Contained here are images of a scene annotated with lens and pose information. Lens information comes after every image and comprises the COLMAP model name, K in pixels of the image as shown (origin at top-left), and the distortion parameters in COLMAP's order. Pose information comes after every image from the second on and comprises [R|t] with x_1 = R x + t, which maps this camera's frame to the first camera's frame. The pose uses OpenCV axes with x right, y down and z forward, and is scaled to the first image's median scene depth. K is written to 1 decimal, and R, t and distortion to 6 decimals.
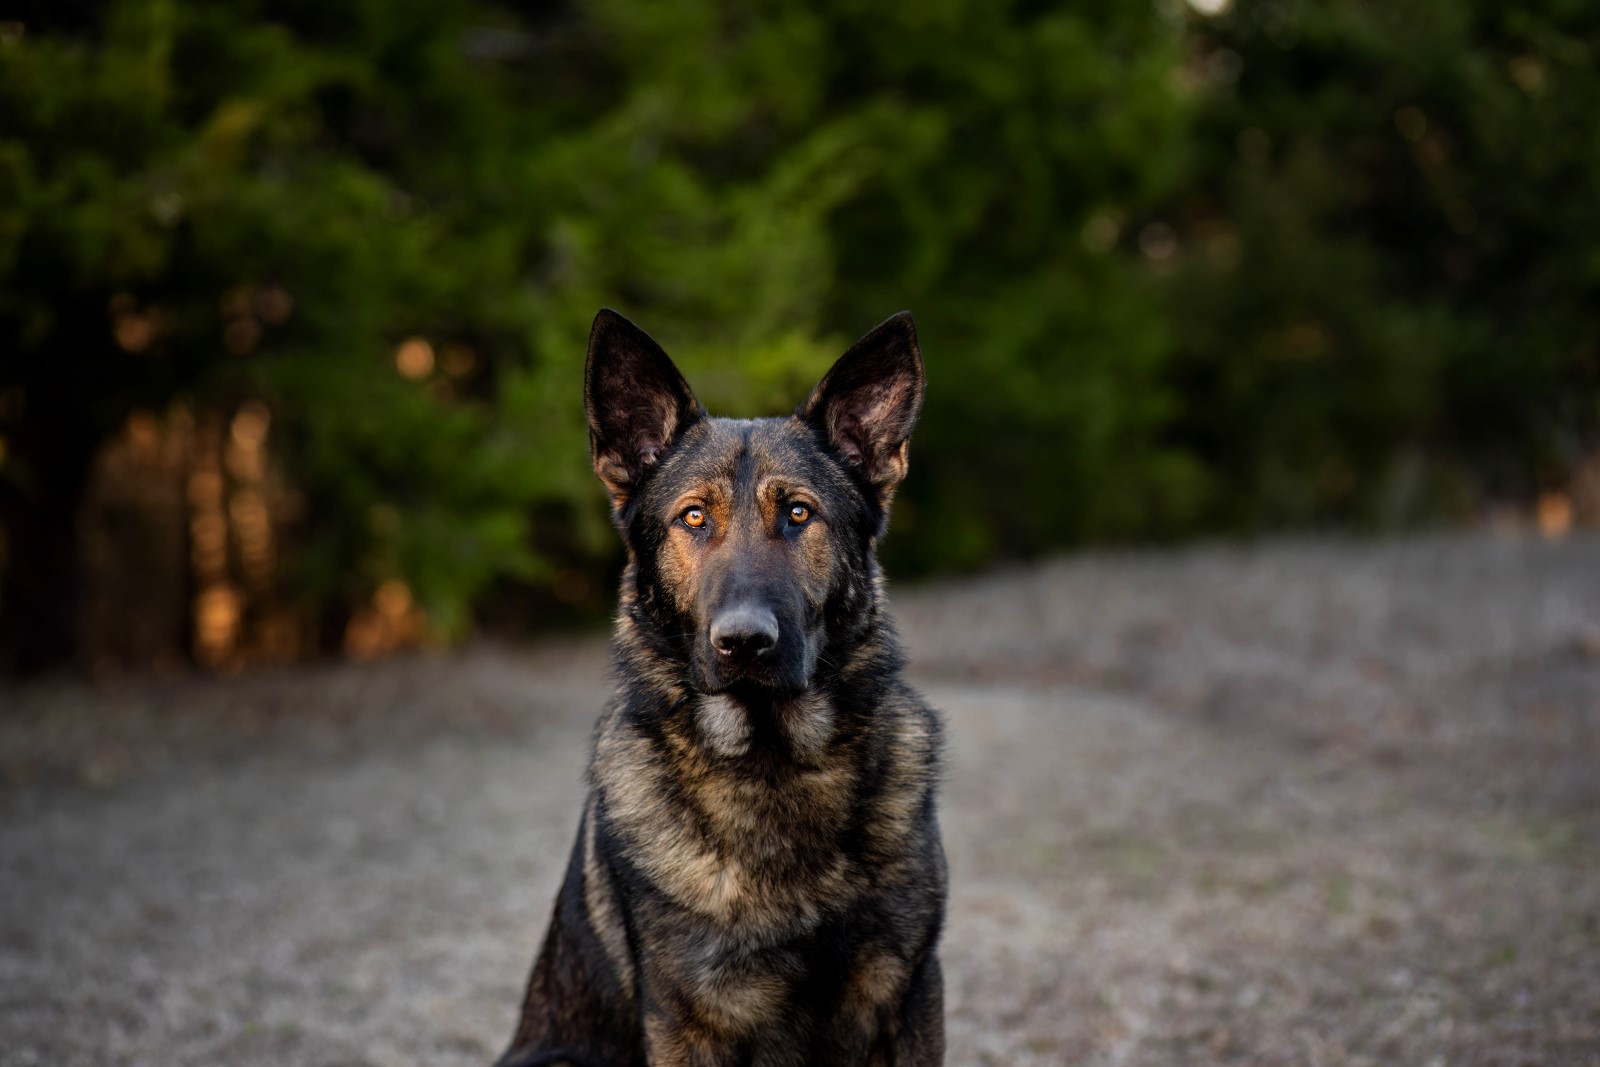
lens RADIAL K [[3750.6, 0, 800.0], [0, 3750.6, 533.5], [0, 0, 1]] dist [0.471490, -8.441959]
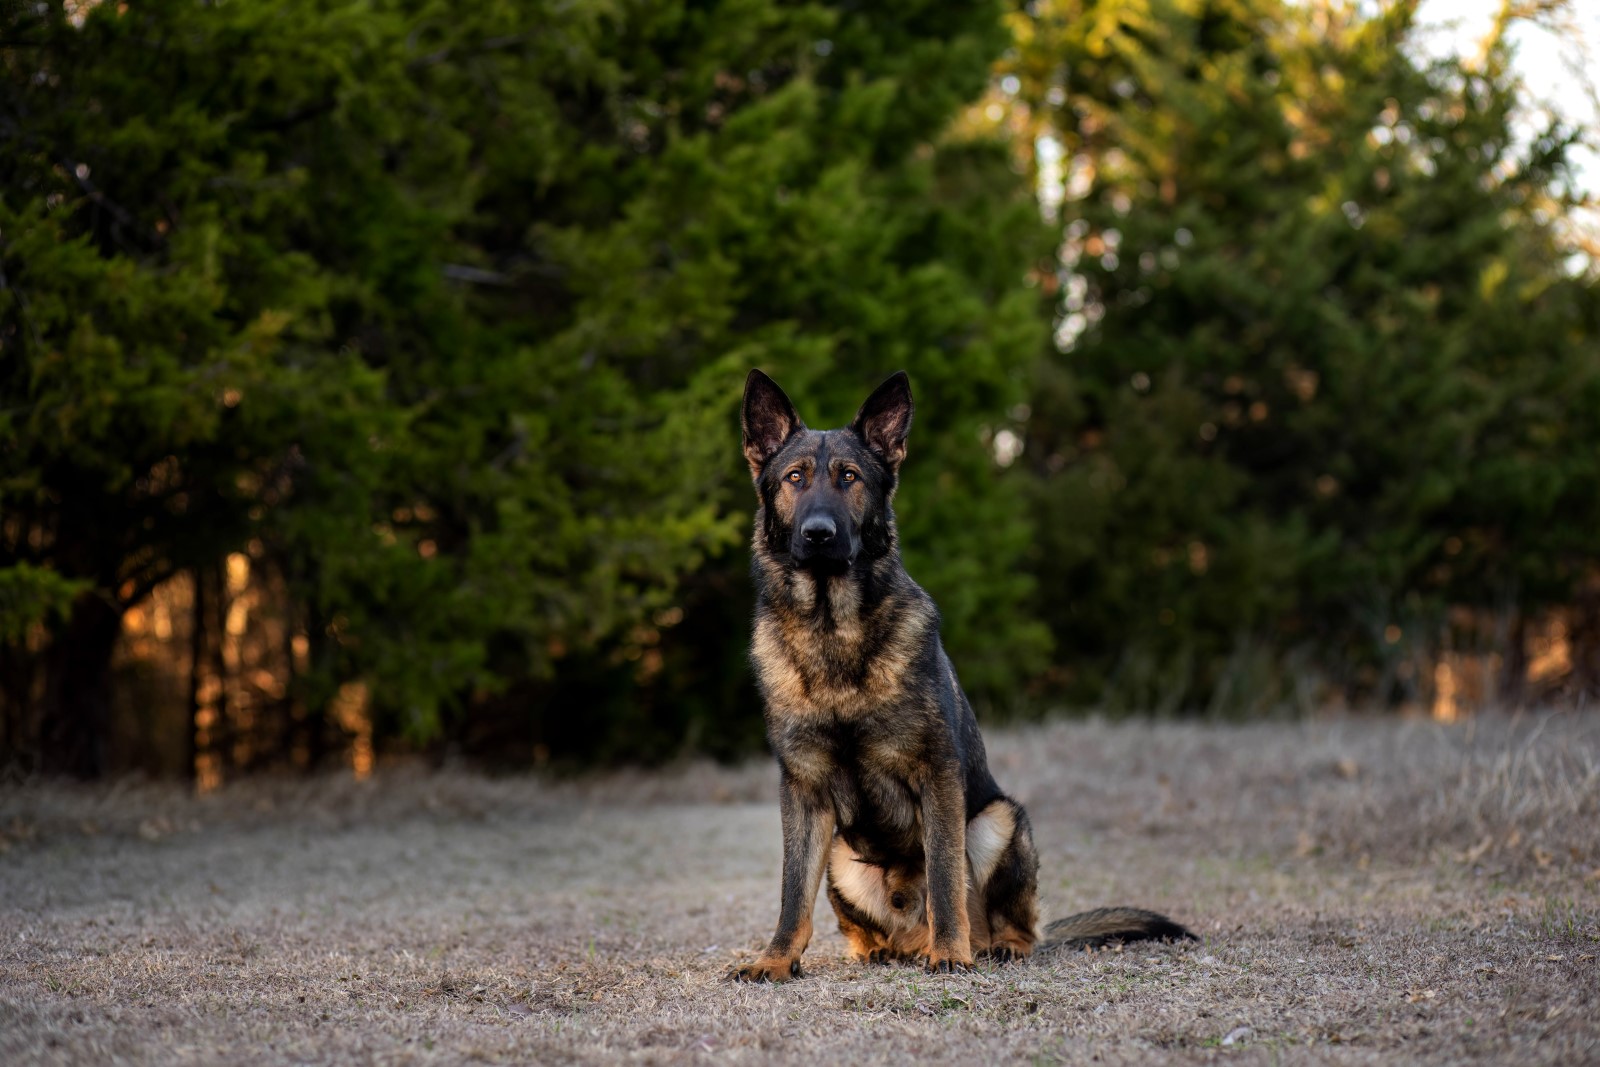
lens RADIAL K [[3750.6, 0, 800.0], [0, 3750.6, 533.5], [0, 0, 1]] dist [0.471490, -8.441959]
pose [[0.999761, 0.018080, 0.012314, 0.013380], [-0.017243, 0.997737, -0.064985, 0.033615], [-0.013461, 0.064757, 0.997810, -0.224520]]
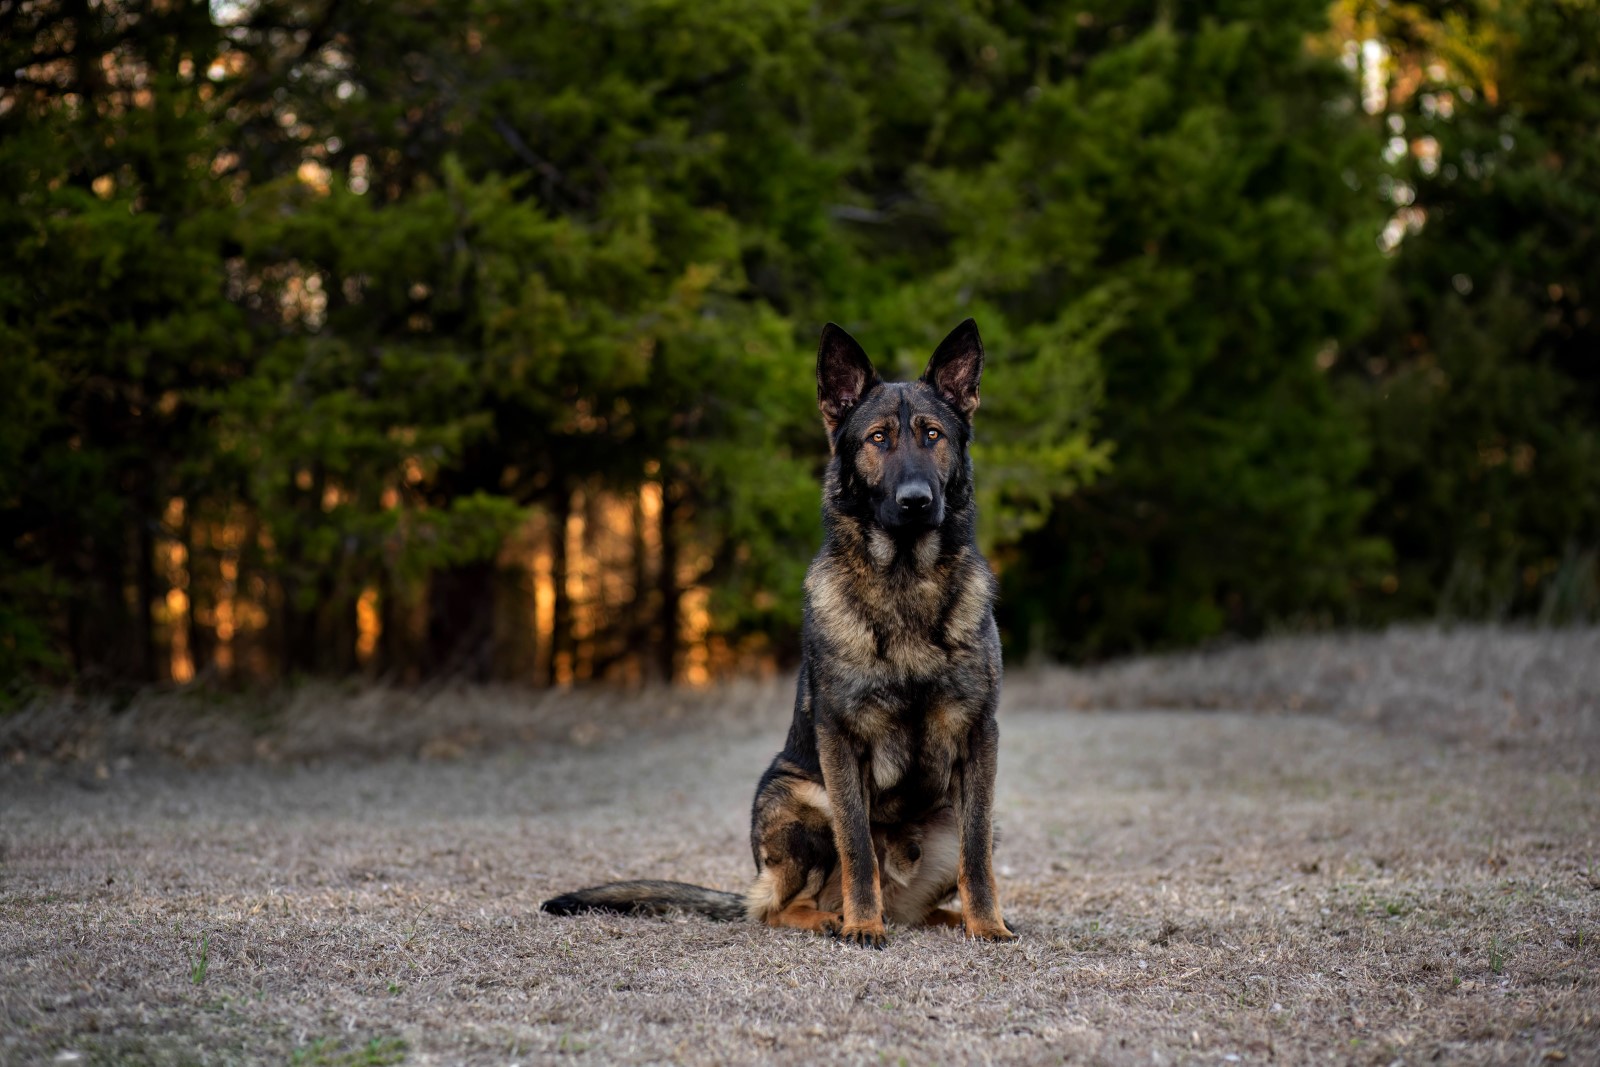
lens RADIAL K [[3897.9, 0, 800.0], [0, 3897.9, 533.5], [0, 0, 1]] dist [-0.082651, -0.118427]
pose [[0.998006, 0.022713, -0.058899, -0.016320], [-0.024452, 0.999281, -0.028964, 0.022220], [0.058199, 0.030347, 0.997844, -0.355281]]
